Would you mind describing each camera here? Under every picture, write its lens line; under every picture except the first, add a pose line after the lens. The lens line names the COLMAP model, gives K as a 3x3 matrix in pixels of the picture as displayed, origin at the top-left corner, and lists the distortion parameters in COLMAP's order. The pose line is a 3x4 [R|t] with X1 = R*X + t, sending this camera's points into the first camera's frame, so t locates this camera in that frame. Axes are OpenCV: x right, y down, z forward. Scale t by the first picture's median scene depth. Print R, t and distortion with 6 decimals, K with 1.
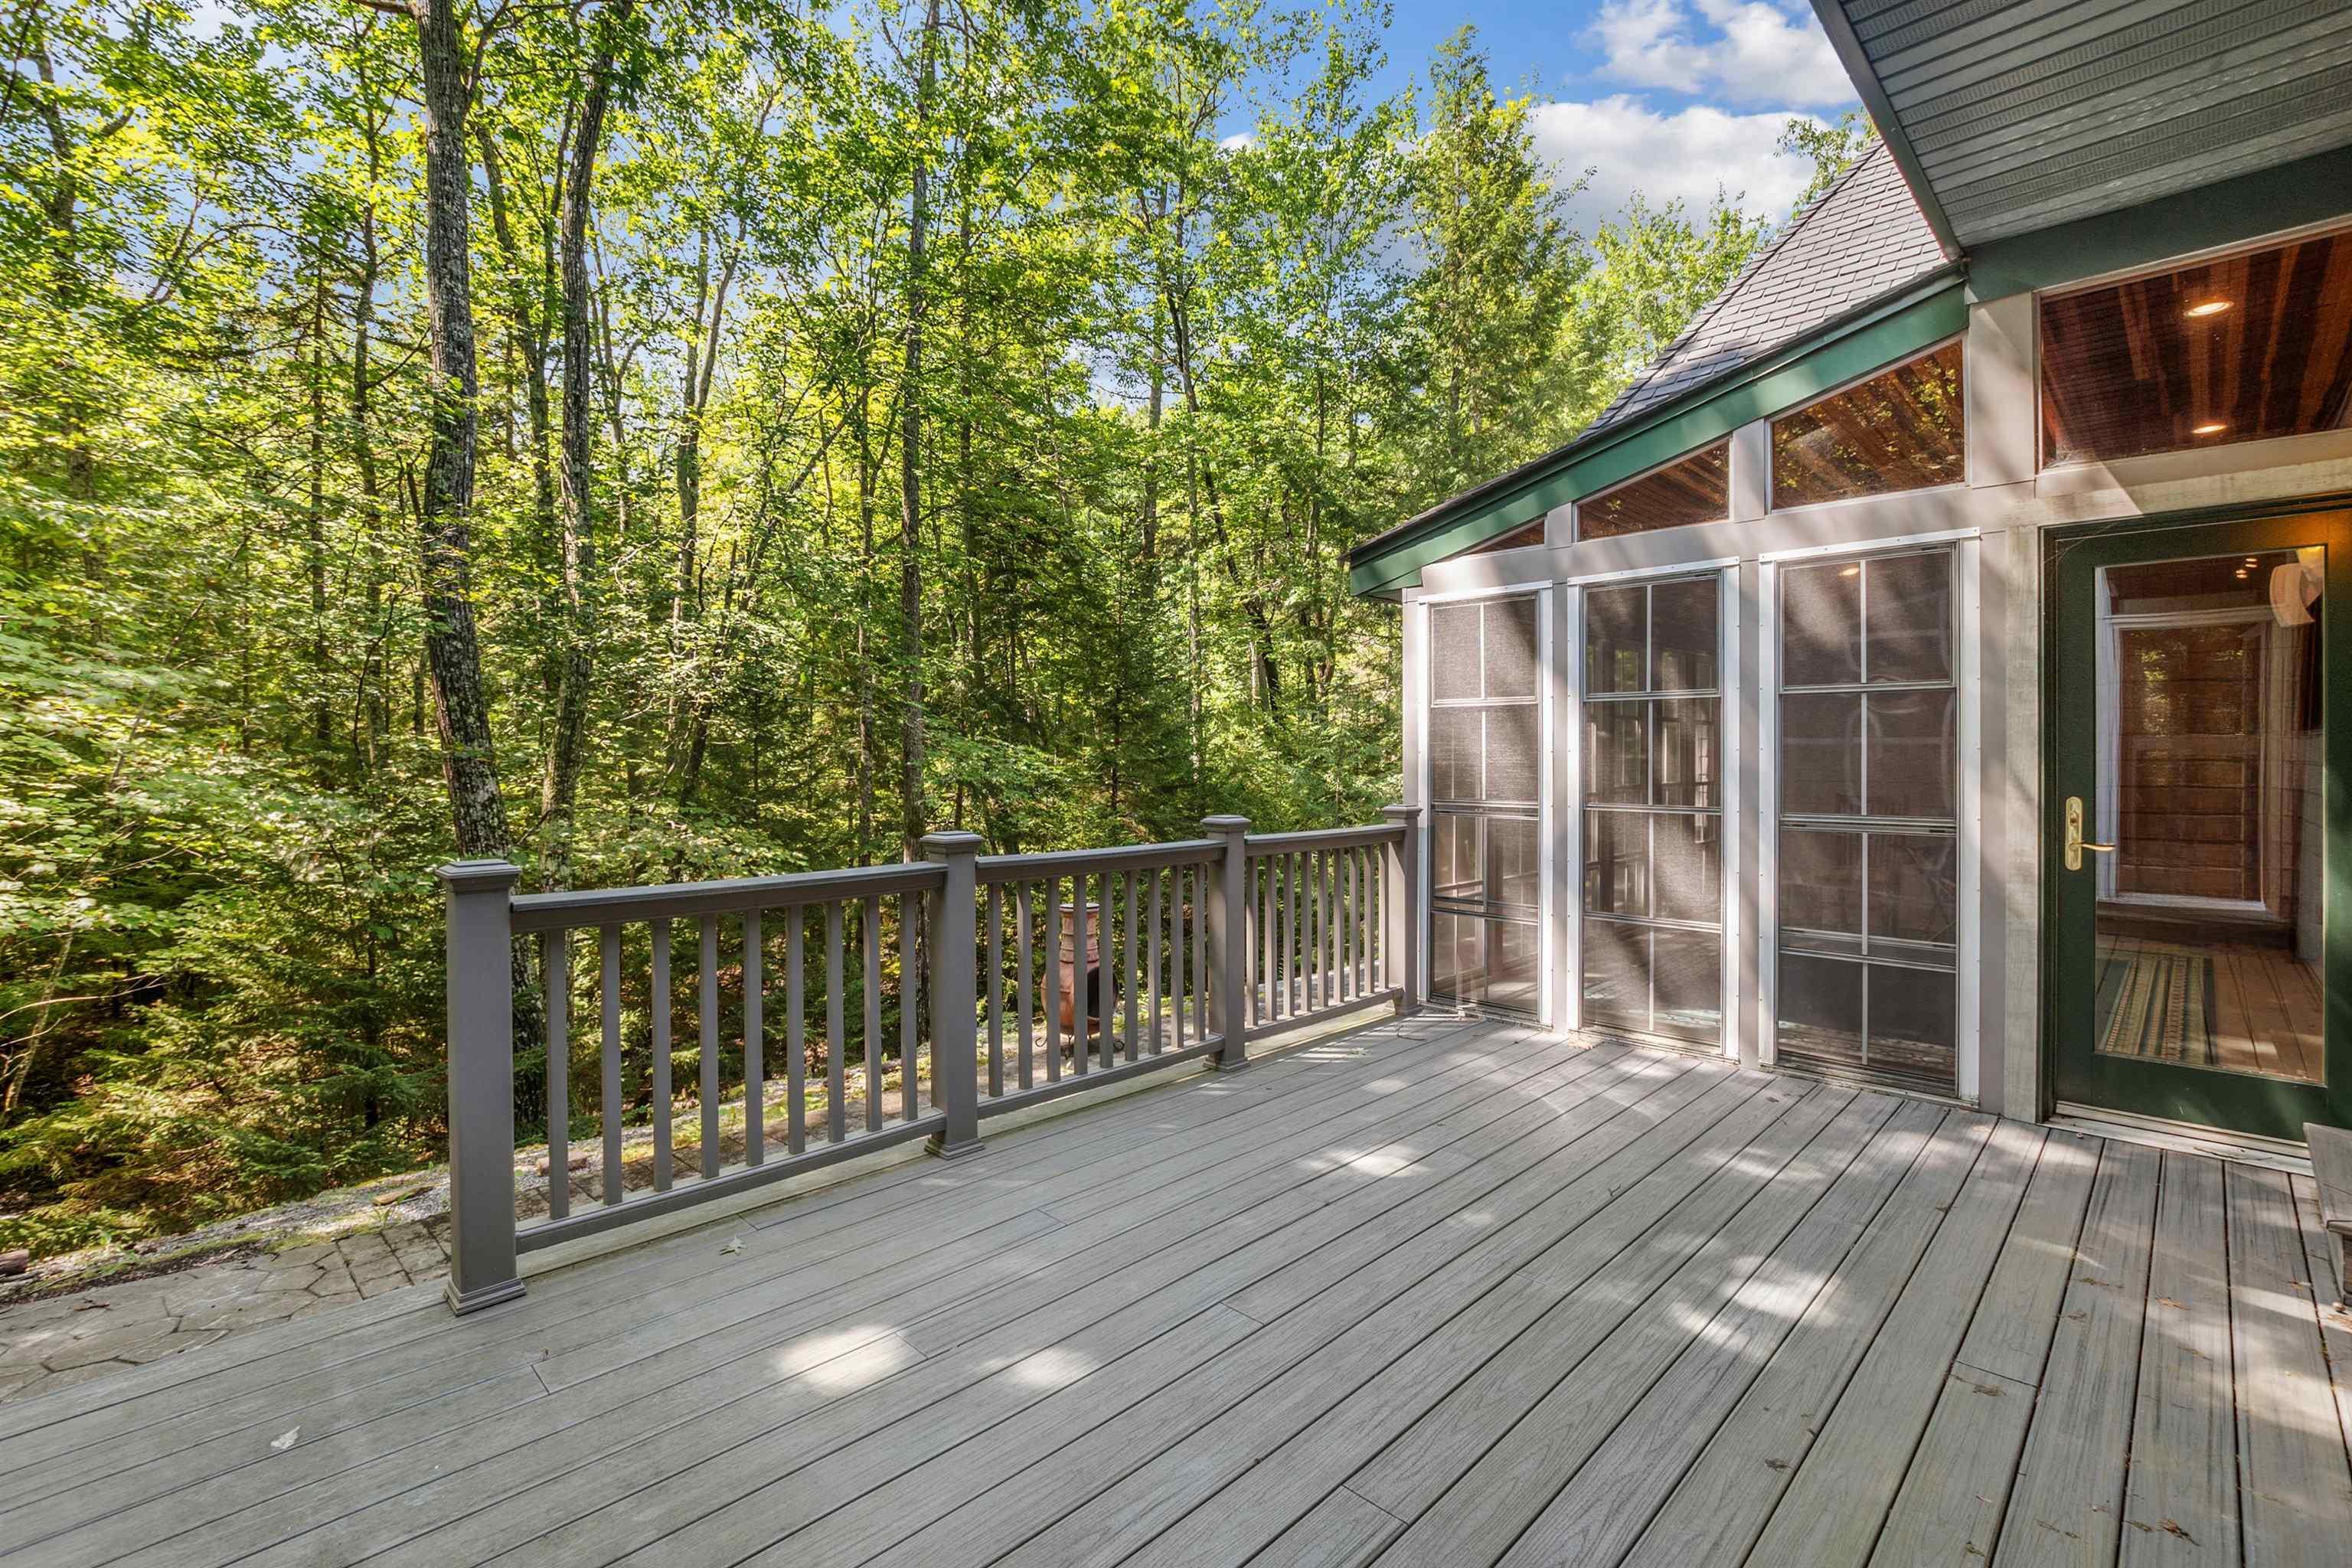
lens RADIAL K [[1067.7, 0, 1180.9], [0, 1067.7, 775.3], [0, 0, 1]] dist [-0.012357, 0.003473]
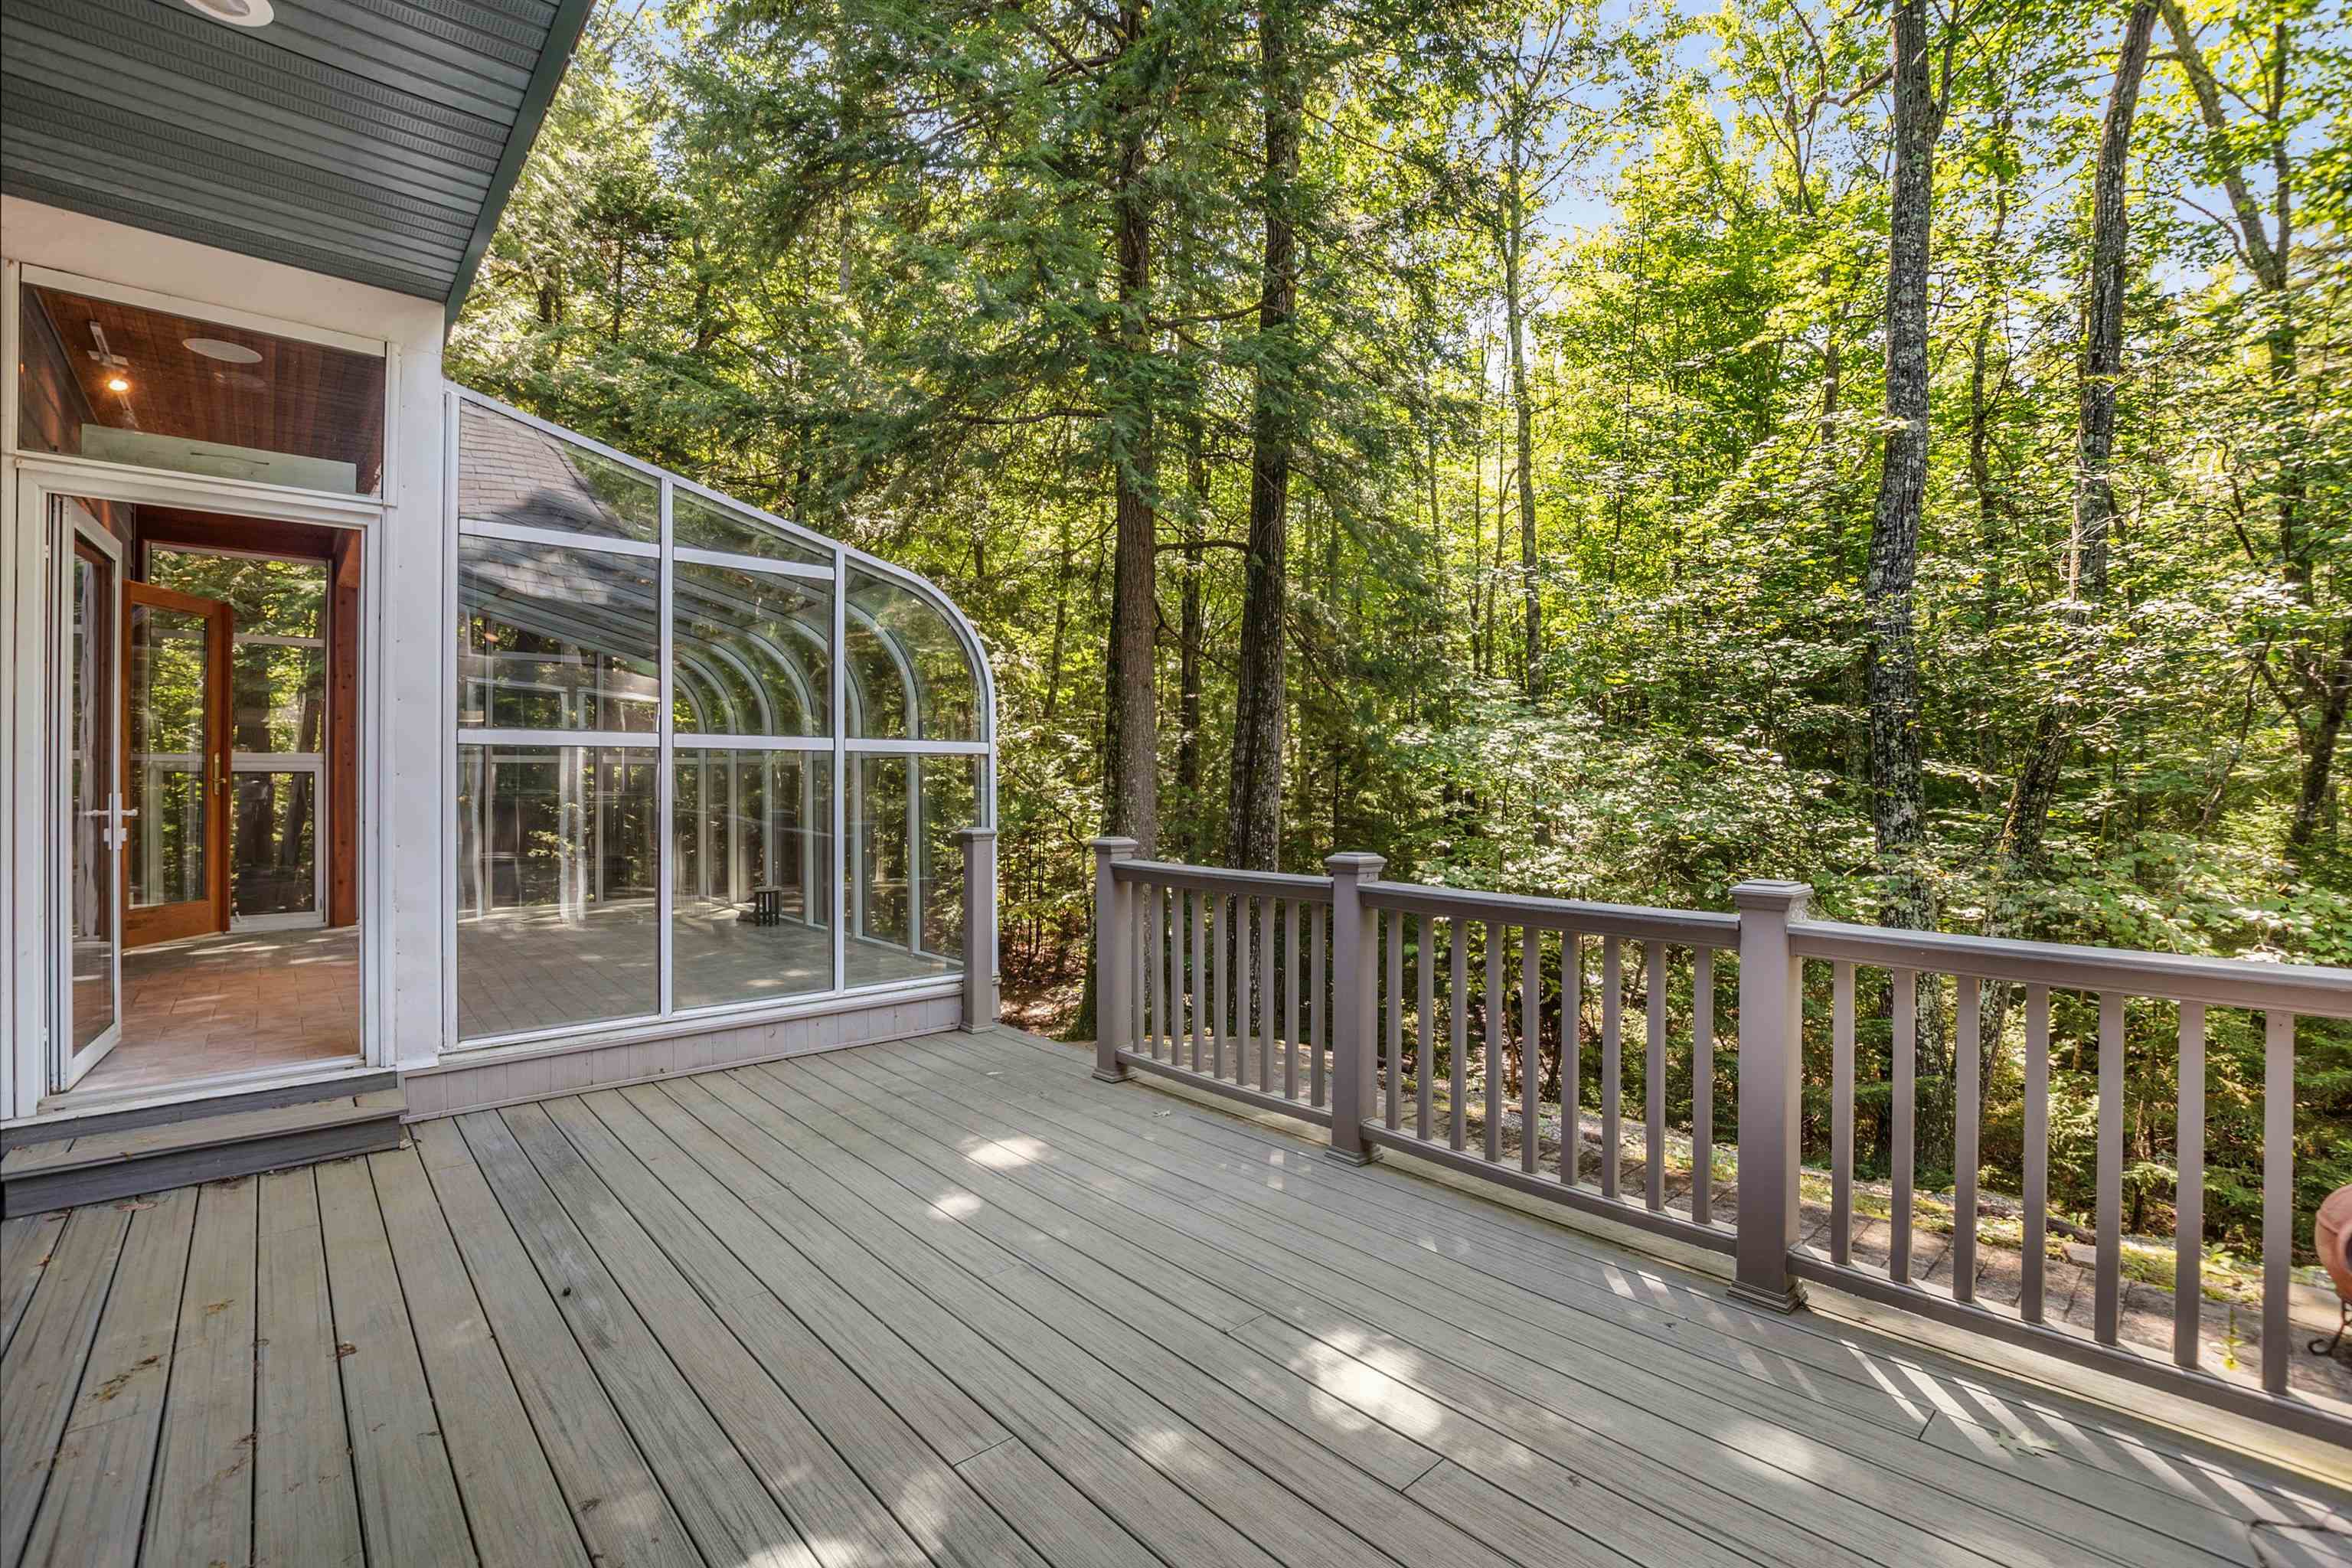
lens RADIAL K [[1067.7, 0, 1169.5], [0, 1067.7, 789.2], [0, 0, 1]] dist [-0.012357, 0.003473]
pose [[-0.090702, 0.003943, -0.995870, 0.722354], [-0.013785, 0.999891, 0.005214, -0.008991], [0.995783, 0.014201, -0.090638, 0.785235]]
